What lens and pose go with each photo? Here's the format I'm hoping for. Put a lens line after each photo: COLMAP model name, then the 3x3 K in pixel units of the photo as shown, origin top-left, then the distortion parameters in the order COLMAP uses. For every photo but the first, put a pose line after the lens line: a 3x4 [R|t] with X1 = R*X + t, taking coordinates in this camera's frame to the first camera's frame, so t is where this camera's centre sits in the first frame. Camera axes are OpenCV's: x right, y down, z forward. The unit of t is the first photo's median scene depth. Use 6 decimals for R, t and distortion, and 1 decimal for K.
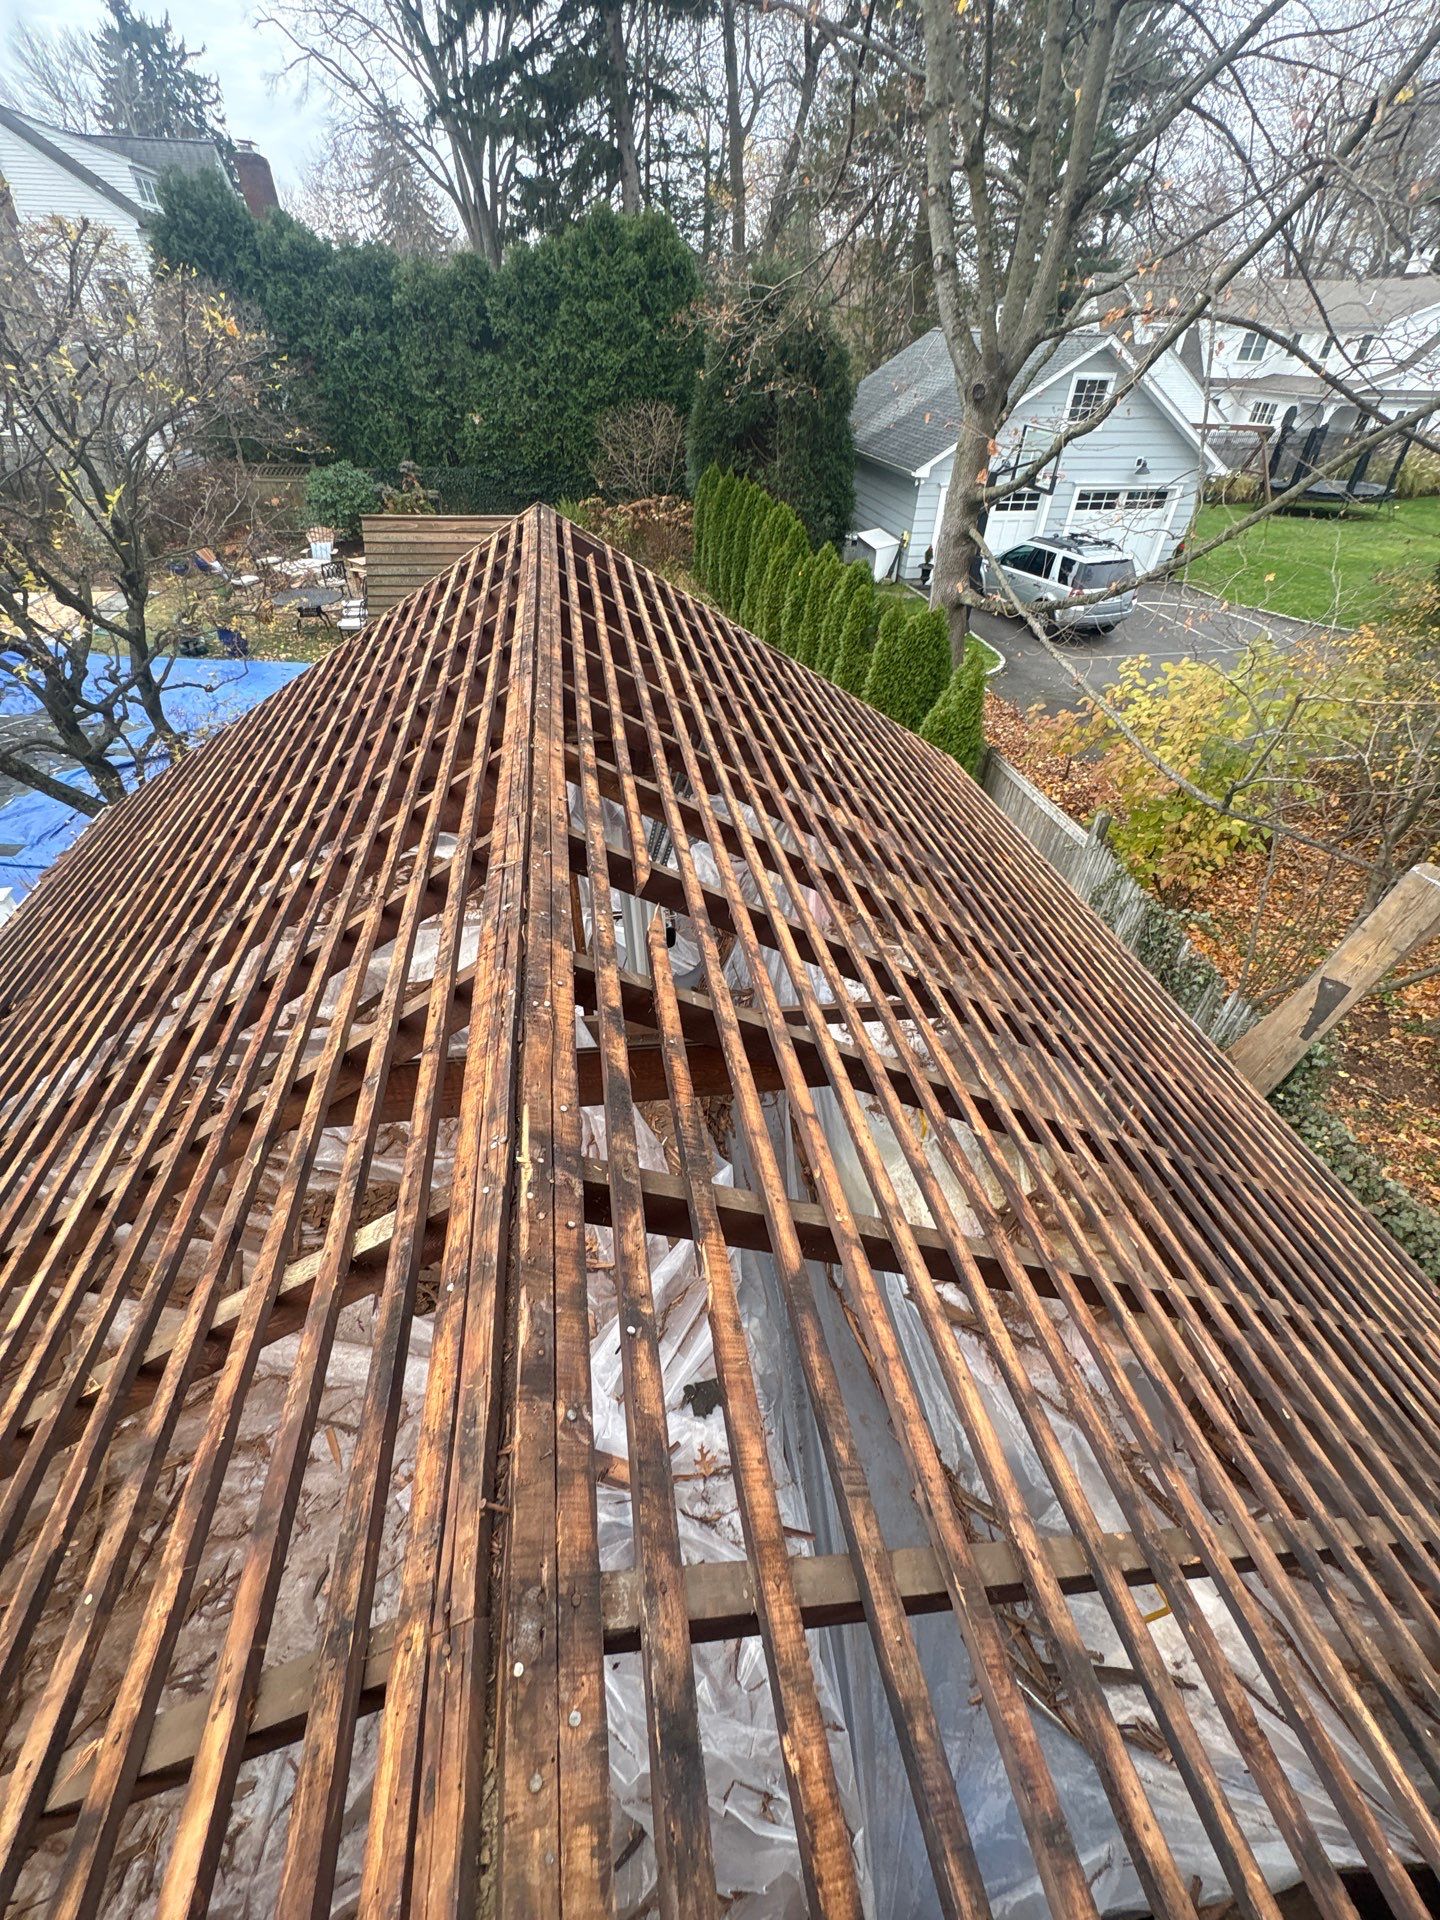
lens RADIAL K [[766.7, 0, 720.0], [0, 766.7, 960.0], [0, 0, 1]] dist [0.002193, -0.000643]
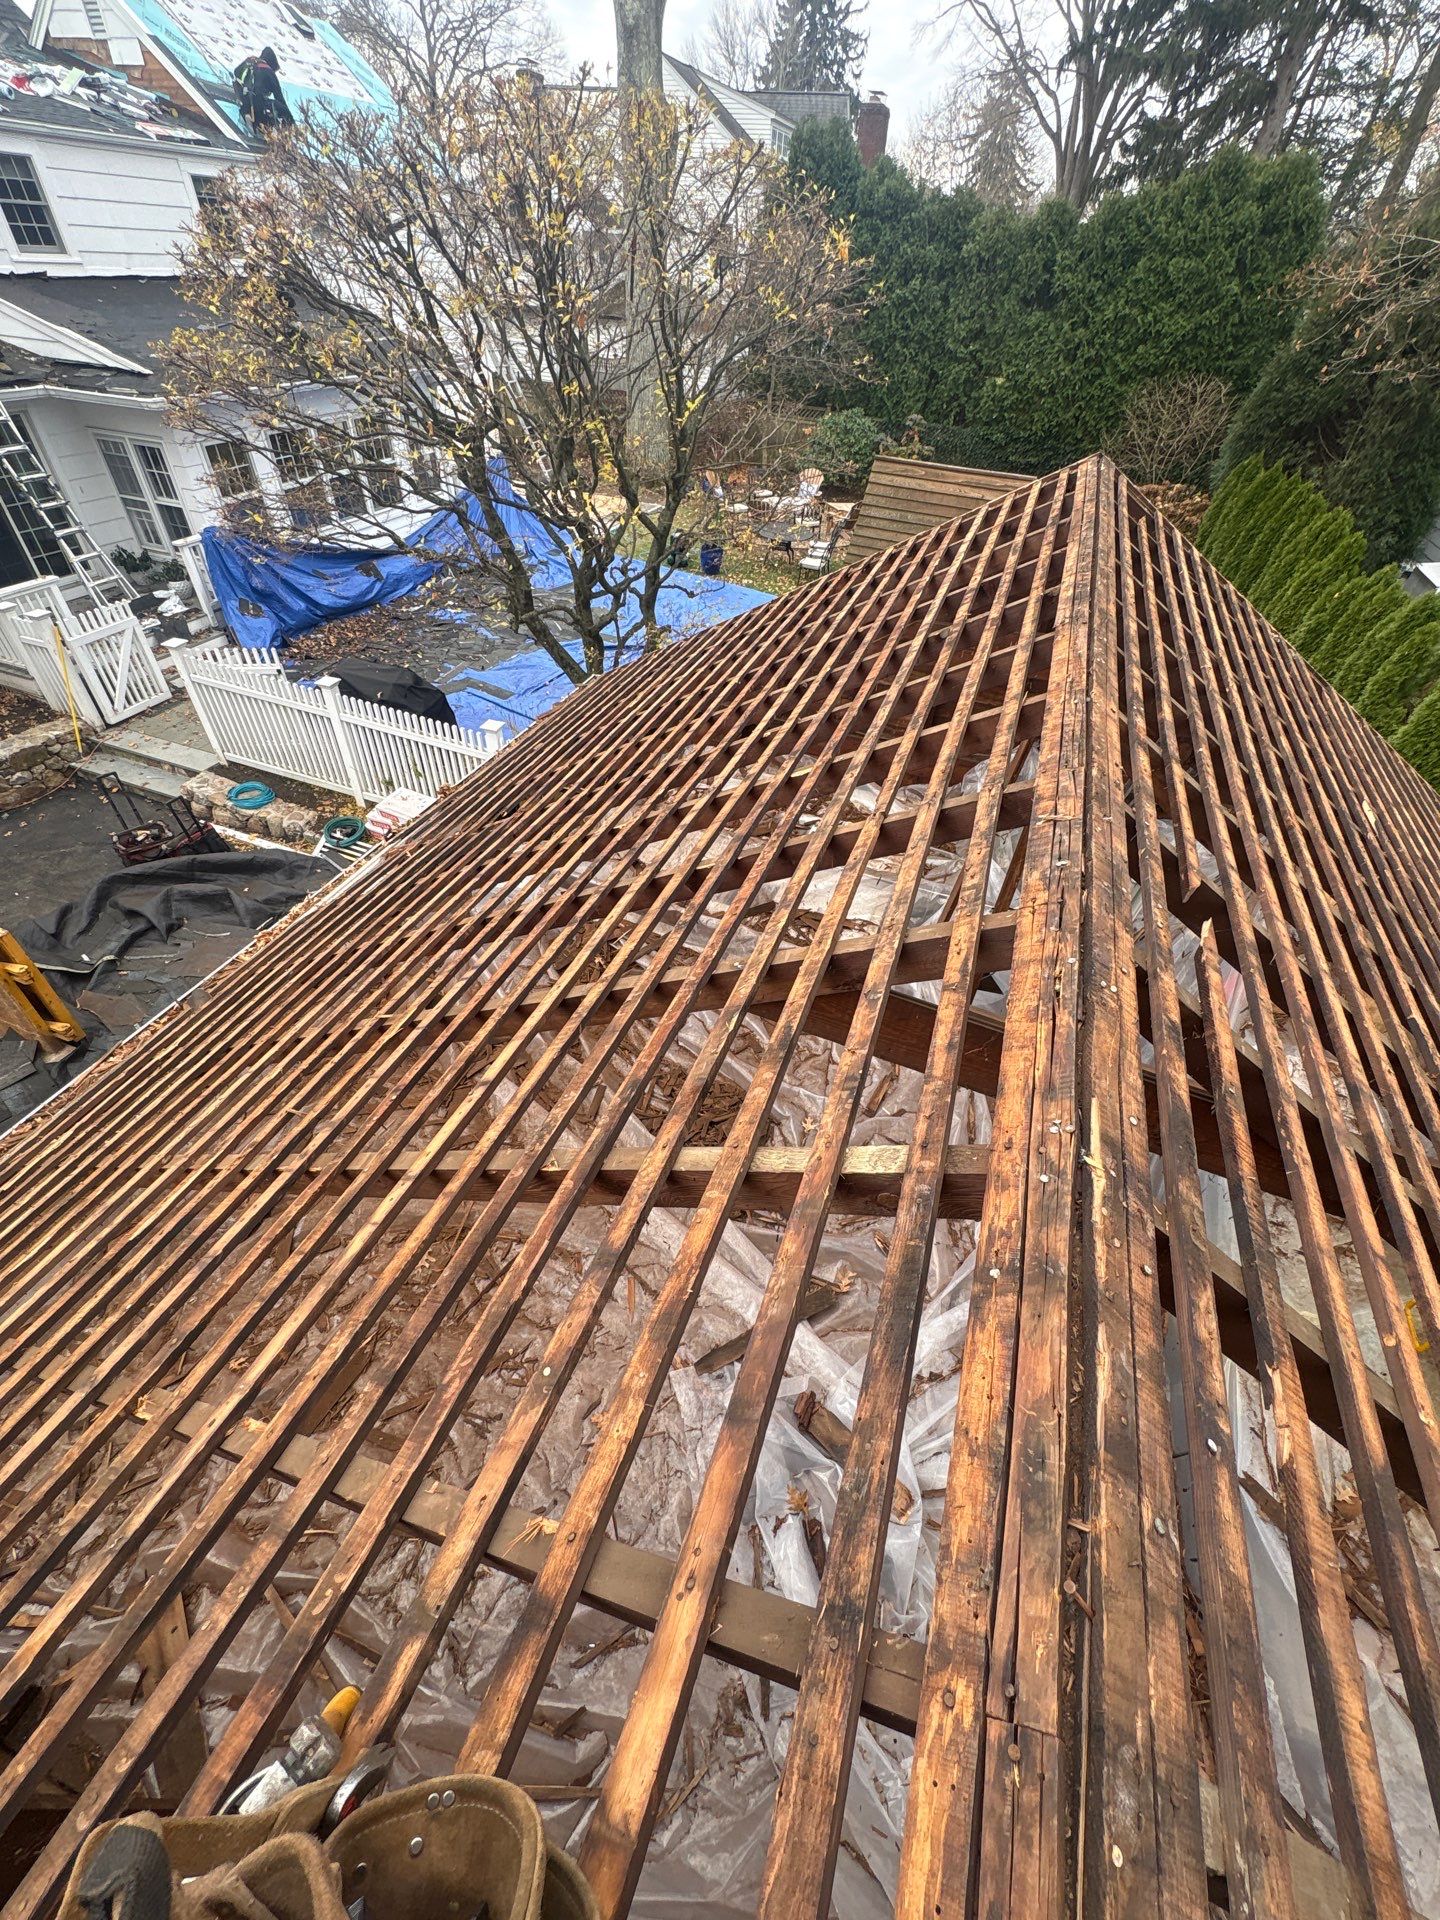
lens RADIAL K [[764.8, 0, 717.4], [0, 764.8, 959.3], [0, 0, 1]] dist [0.001707, 0.000062]
pose [[0.863246, 0.357347, -0.356524, -0.115855], [-0.346448, 0.933102, 0.096406, 0.035555], [0.367124, 0.040295, 0.929299, 0.028093]]
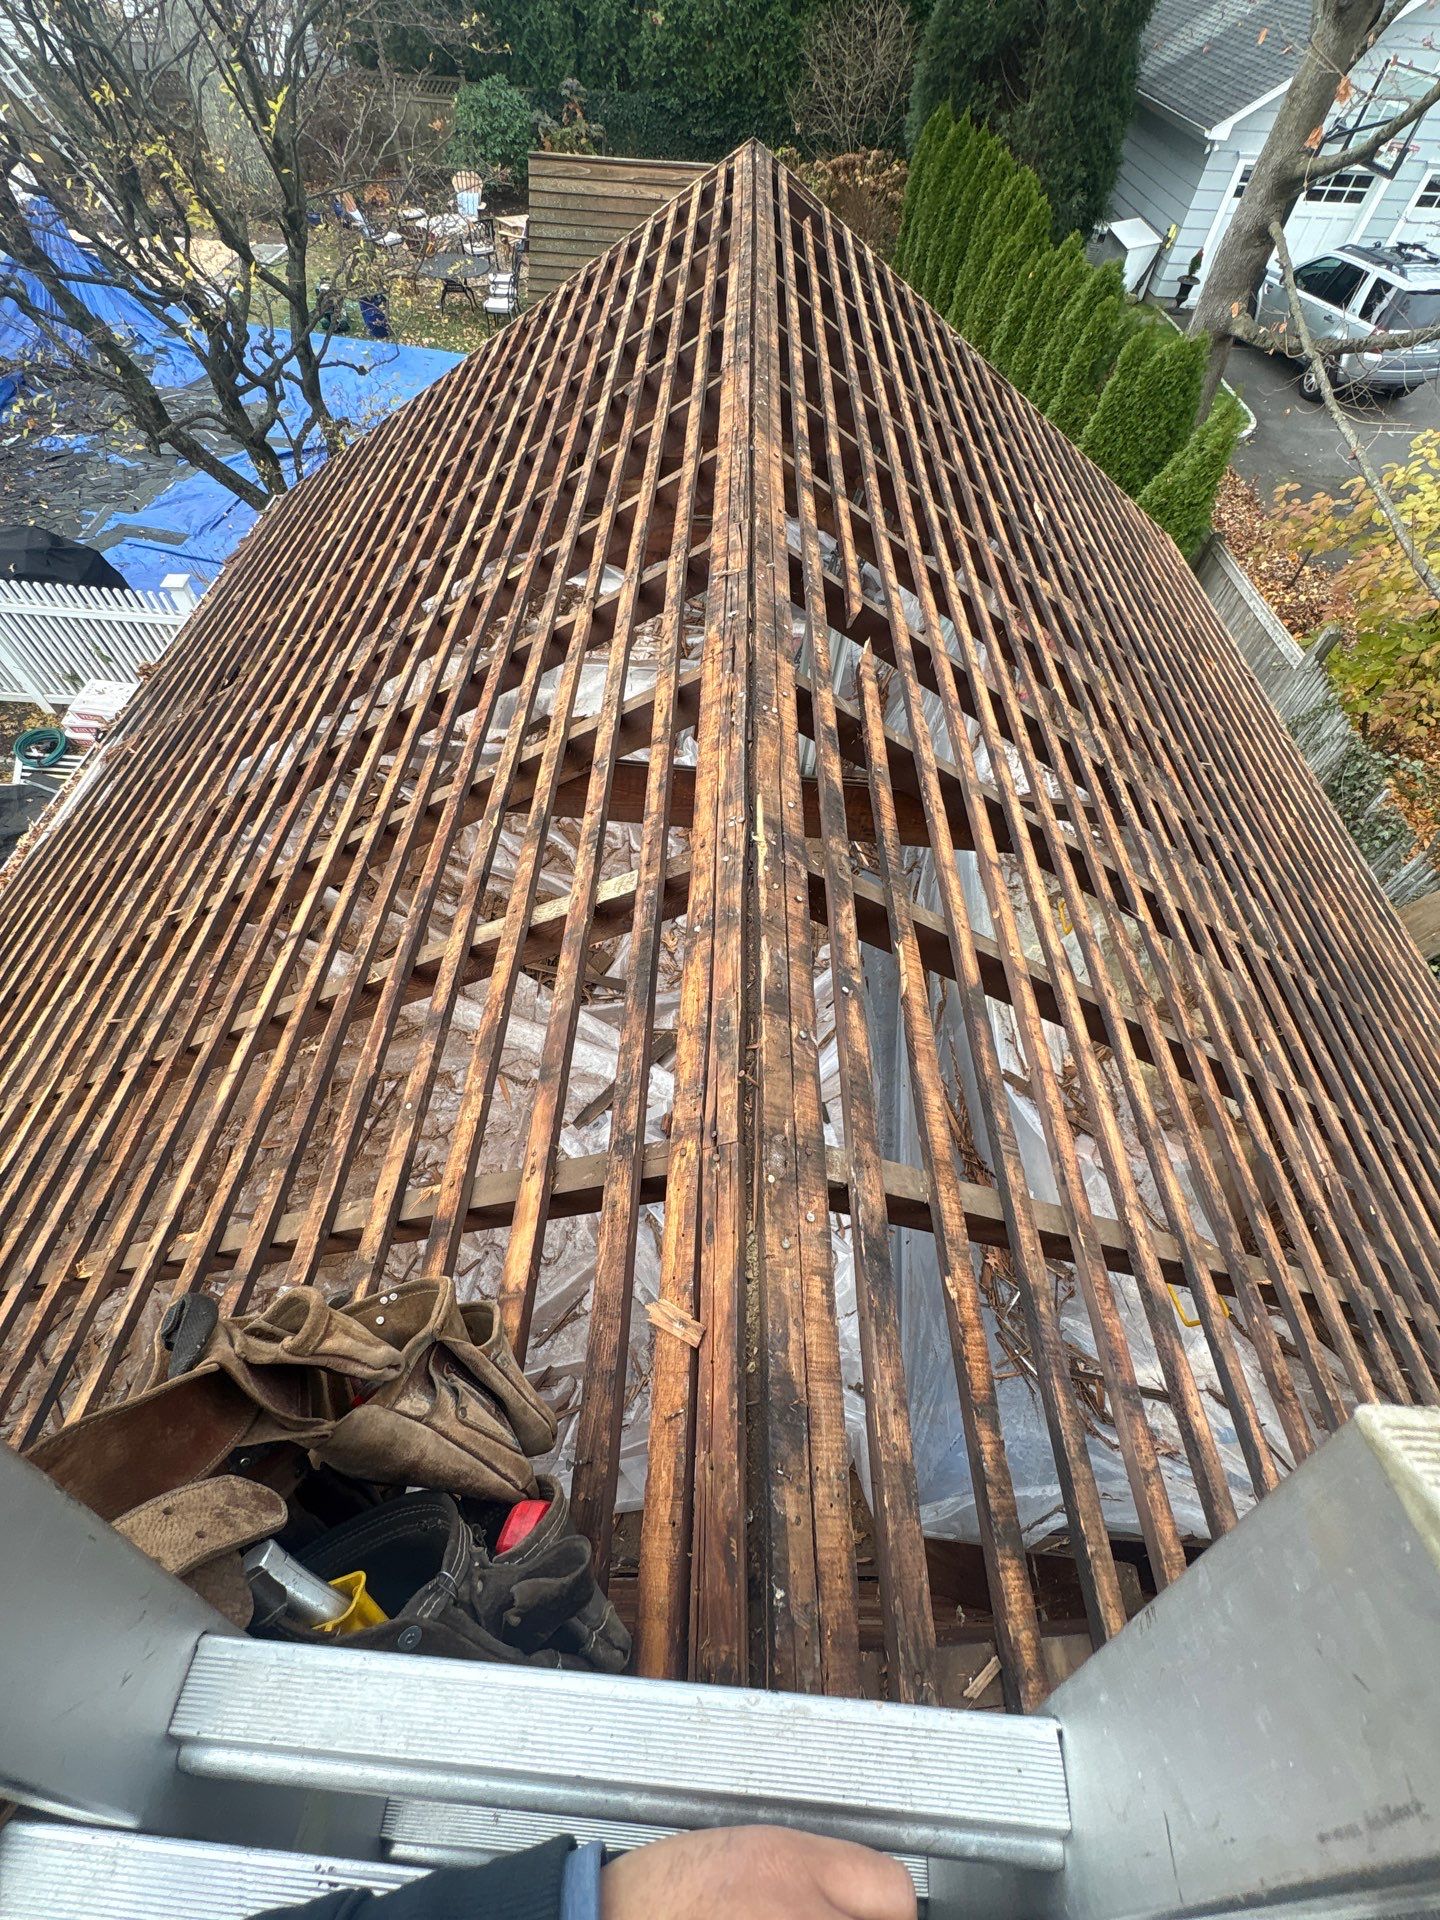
lens RADIAL K [[766.7, 0, 720.0], [0, 766.7, 960.0], [0, 0, 1]] dist [0.002193, -0.000643]
pose [[0.980863, 0.166727, -0.100552, -0.051084], [-0.134236, 0.953168, 0.271019, 0.040022], [0.141029, -0.252334, 0.957308, -0.033241]]
